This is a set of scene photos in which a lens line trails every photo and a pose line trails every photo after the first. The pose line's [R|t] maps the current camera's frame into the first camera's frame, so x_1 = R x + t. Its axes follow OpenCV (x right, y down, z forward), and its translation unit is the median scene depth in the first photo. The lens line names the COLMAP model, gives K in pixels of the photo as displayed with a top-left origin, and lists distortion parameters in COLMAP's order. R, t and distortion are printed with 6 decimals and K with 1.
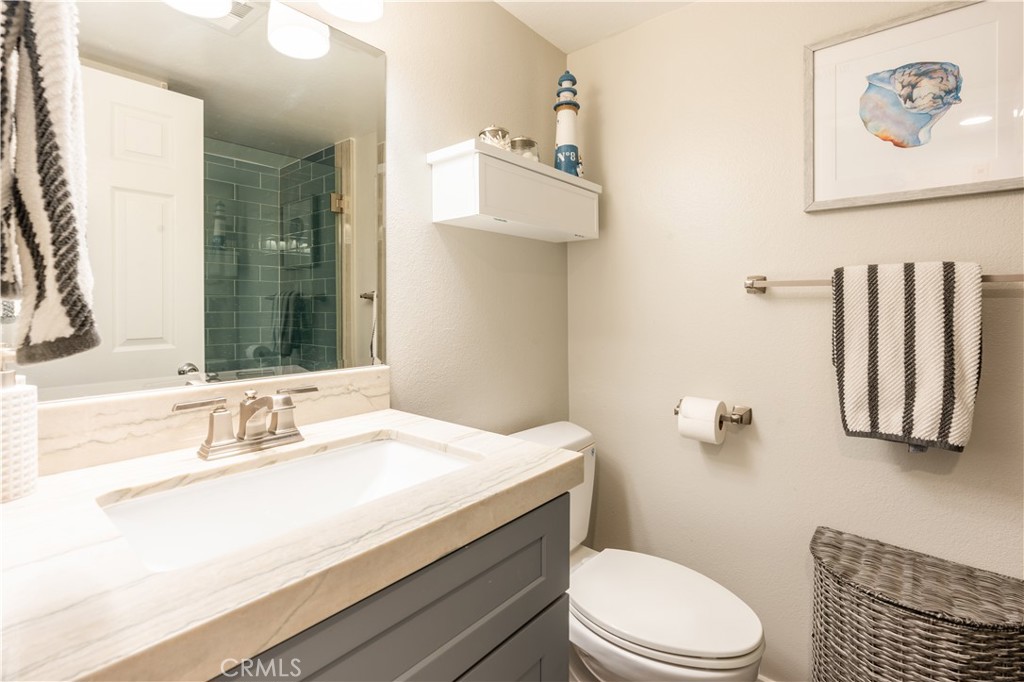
lens RADIAL K [[490.7, 0, 519.4], [0, 490.7, 320.4], [0, 0, 1]] dist [-0.005599, 0.000956]
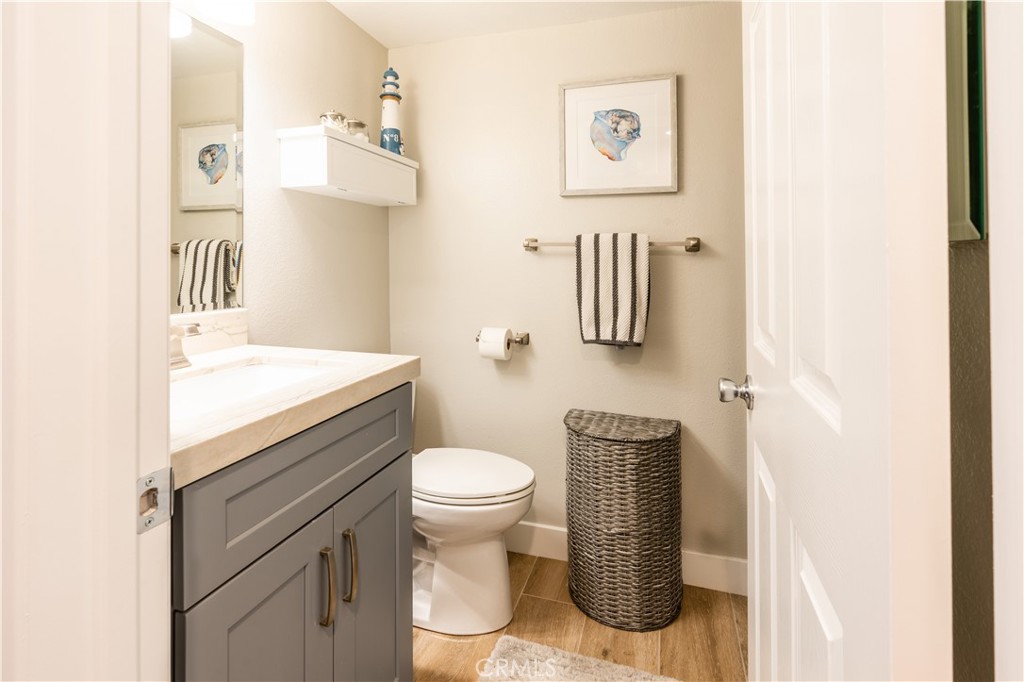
lens RADIAL K [[500.9, 0, 516.1], [0, 500.9, 268.6], [0, 0, 1]] dist [-0.004282, -0.000463]
pose [[0.923500, -0.001178, 0.383596, -0.127706], [0.007087, 0.999877, -0.013991, 0.018348], [-0.383532, 0.015640, 0.923395, -0.364441]]
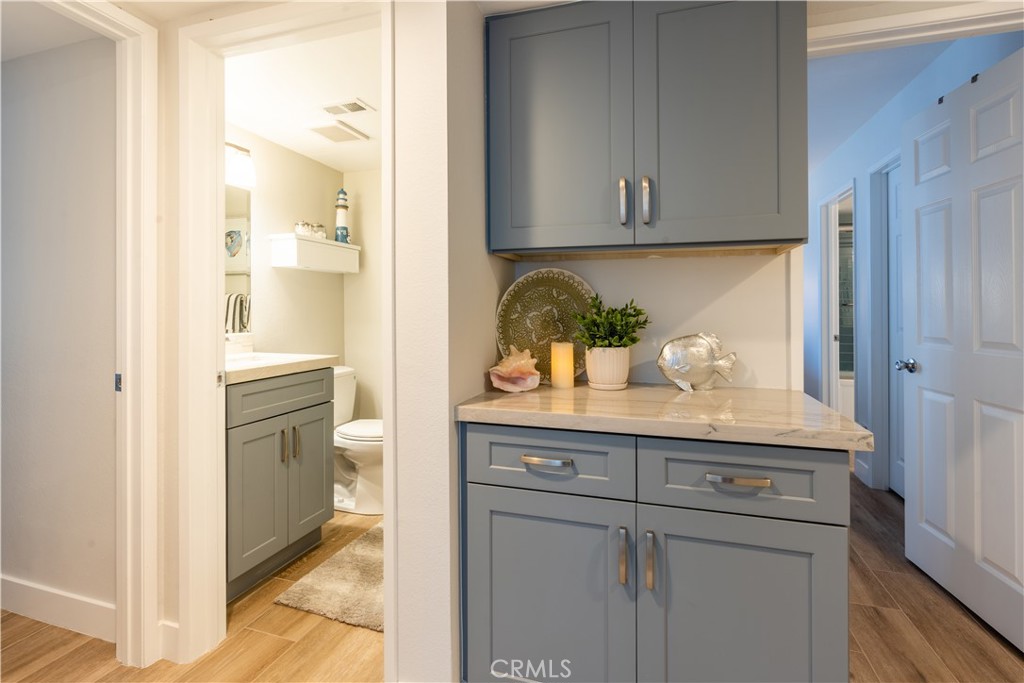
lens RADIAL K [[484.9, 0, 514.9], [0, 484.9, 315.8], [0, 0, 1]] dist [0.000261, 0.000152]
pose [[0.926590, -0.001296, 0.376071, 0.009170], [0.007081, 0.999877, -0.014000, 0.054182], [-0.376007, 0.015635, 0.926485, -1.468282]]
